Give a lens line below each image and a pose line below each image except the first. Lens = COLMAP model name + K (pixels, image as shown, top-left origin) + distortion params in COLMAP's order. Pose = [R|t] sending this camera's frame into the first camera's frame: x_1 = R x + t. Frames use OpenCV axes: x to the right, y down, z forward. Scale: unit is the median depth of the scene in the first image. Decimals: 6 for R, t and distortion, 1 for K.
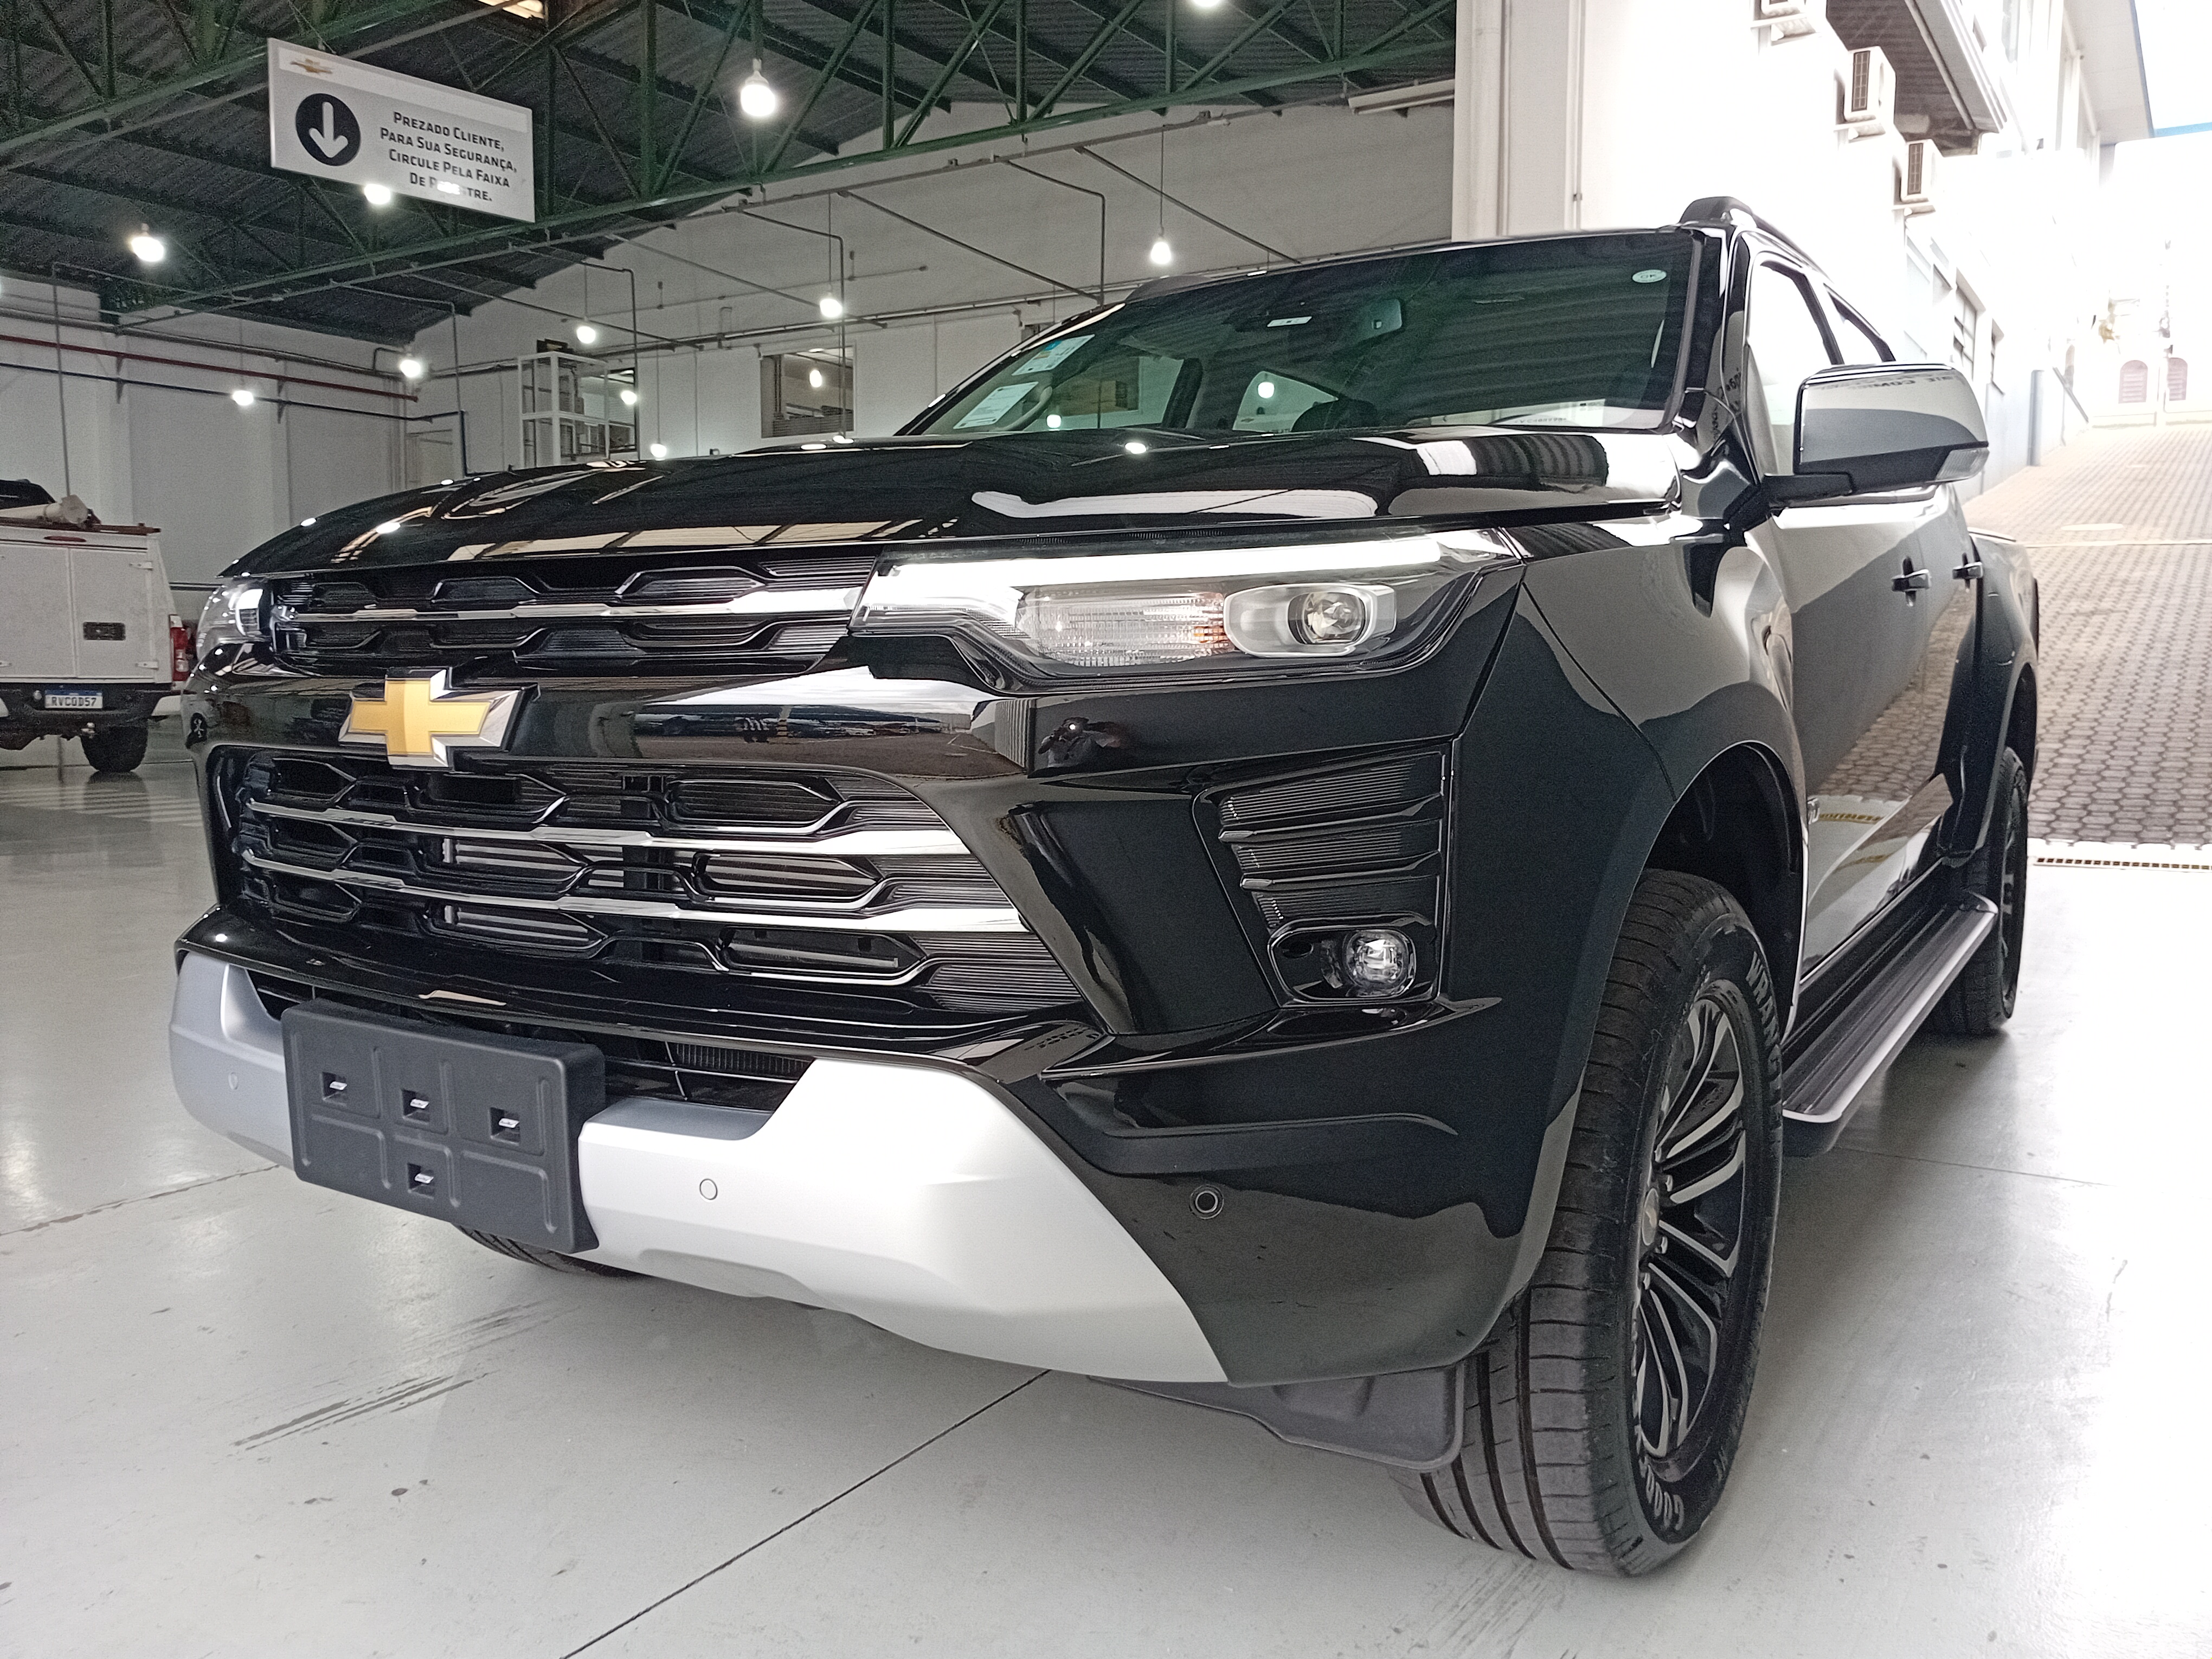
lens RADIAL K [[1735.5, 0, 1104.4], [0, 1735.5, 819.0], [0, 0, 1]] dist [0.022276, -0.062163]
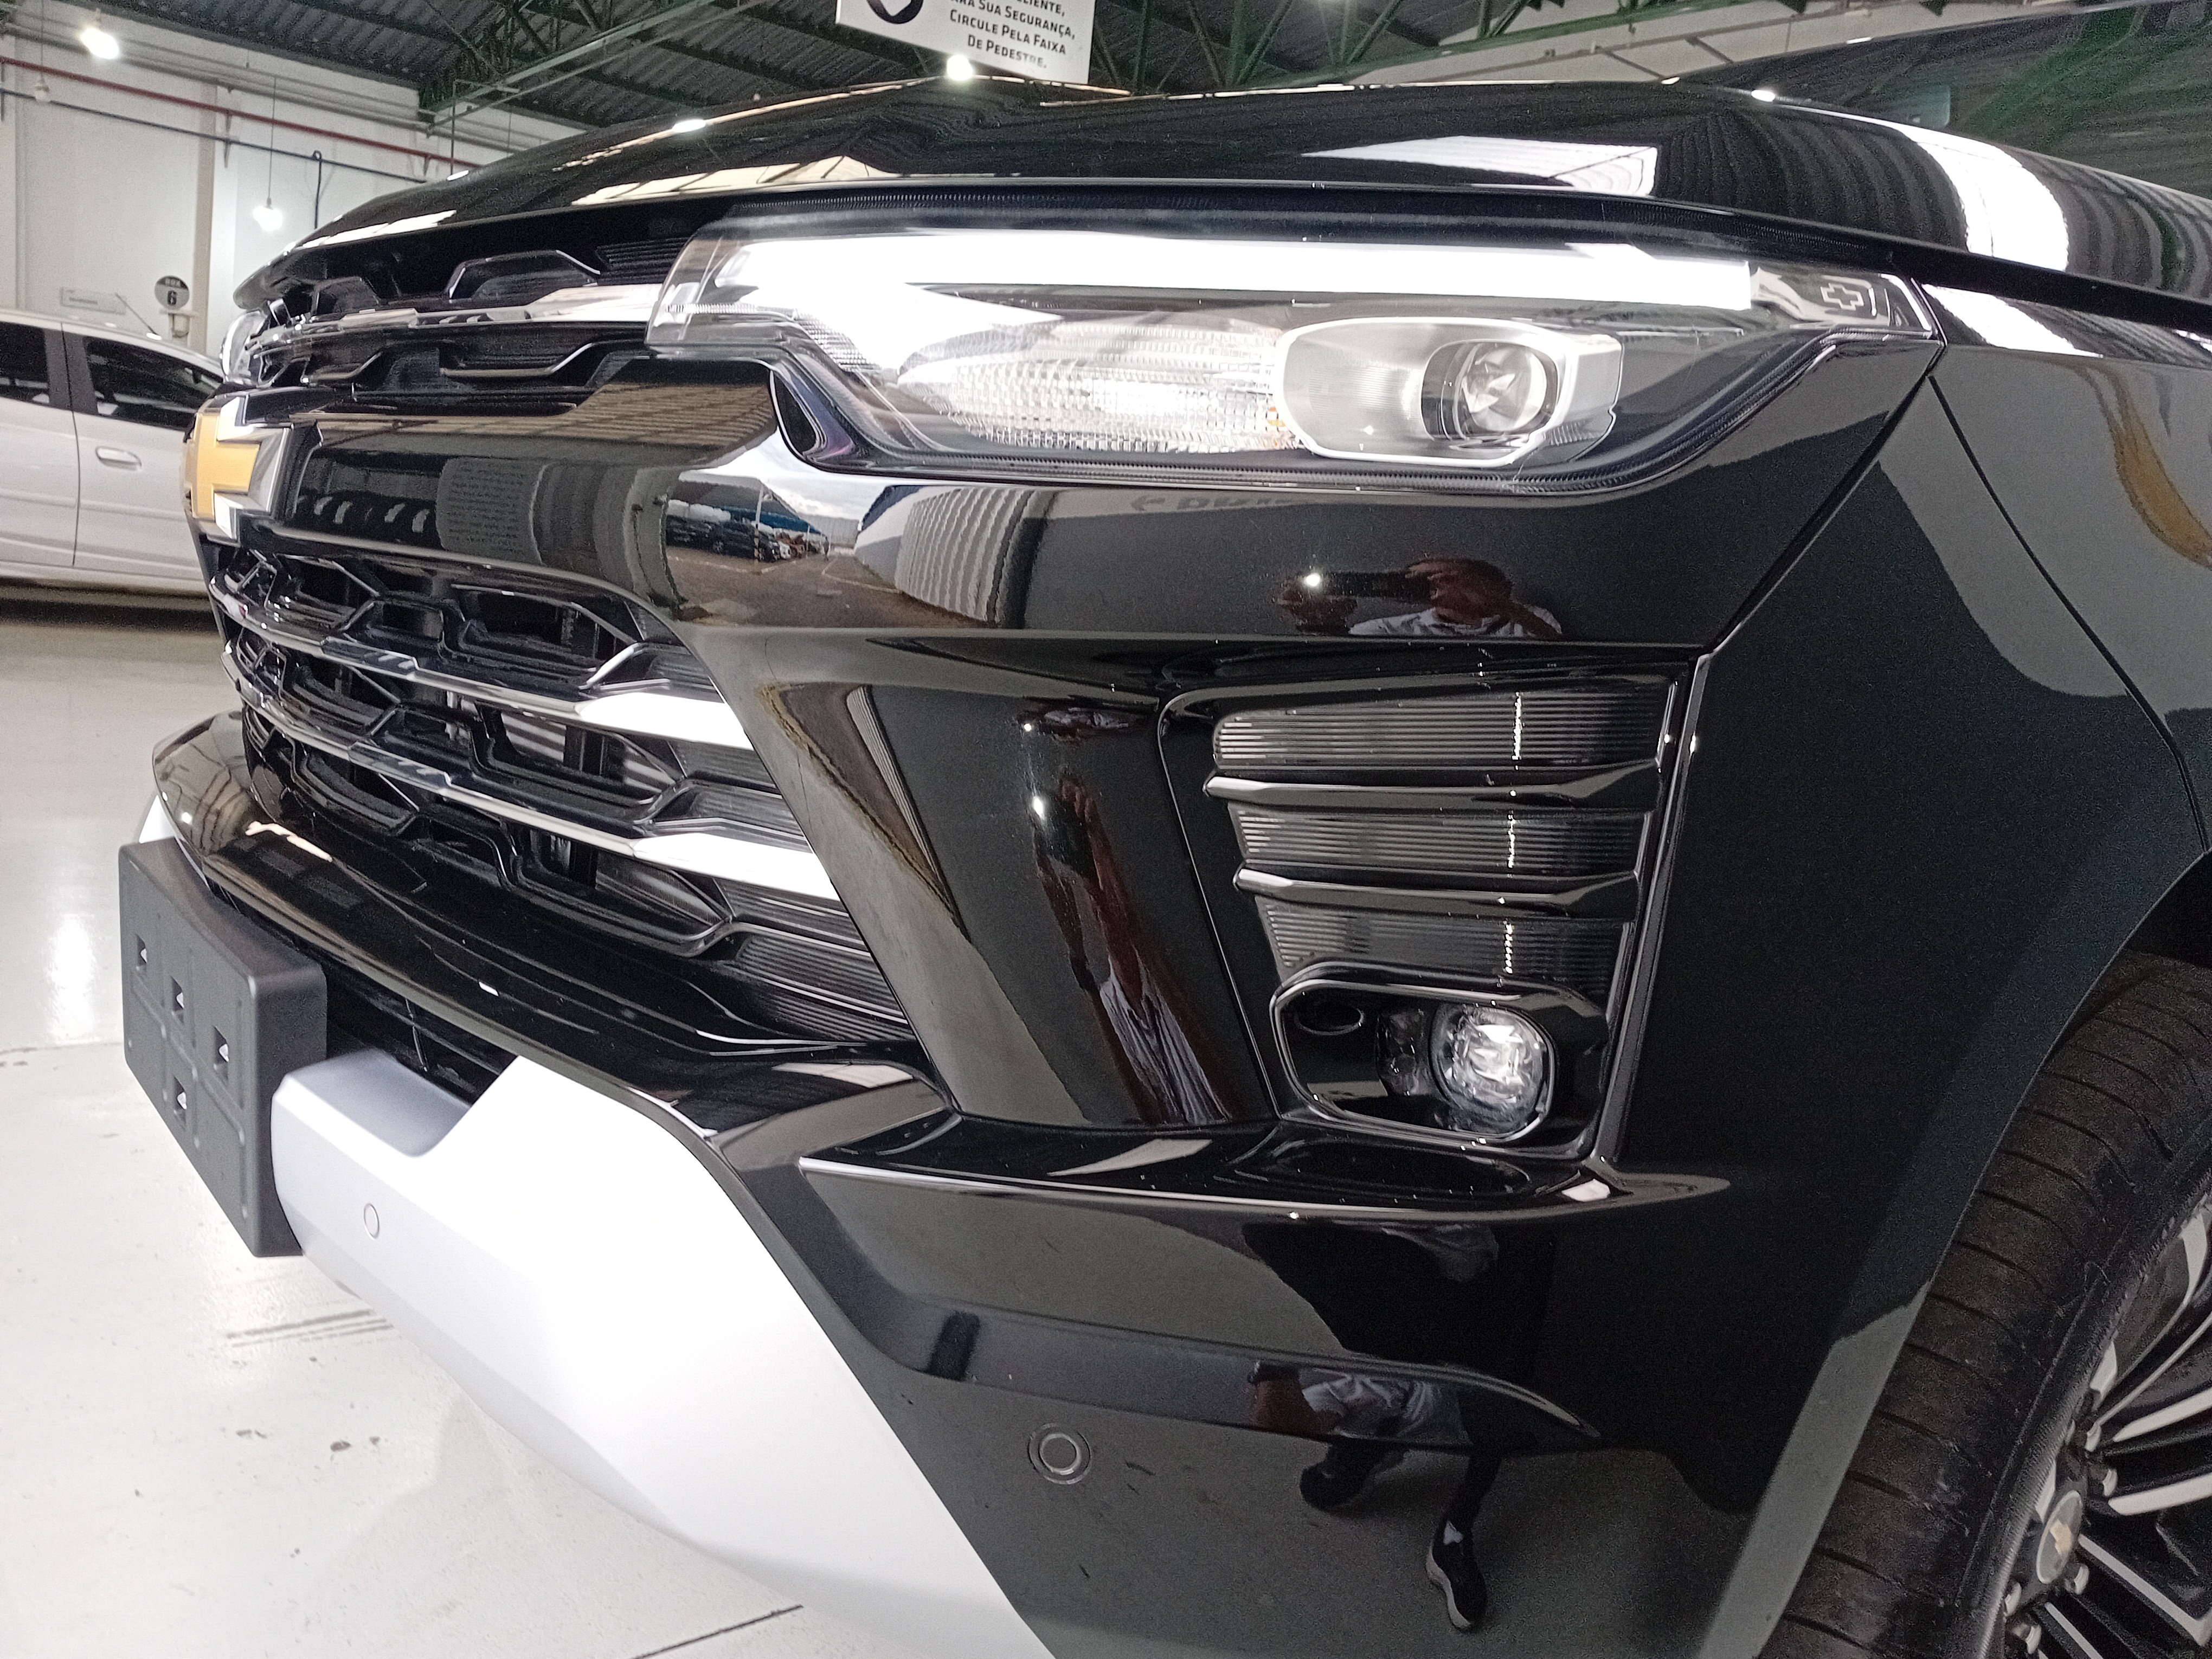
lens RADIAL K [[1735.5, 0, 1109.9], [0, 1735.5, 826.5], [0, 0, 1]] dist [0.022276, -0.062163]
pose [[0.947686, 0.145867, -0.283926, 0.155811], [-0.132459, 0.988990, 0.065974, -0.006869], [0.290424, -0.024915, 0.956574, 0.390073]]
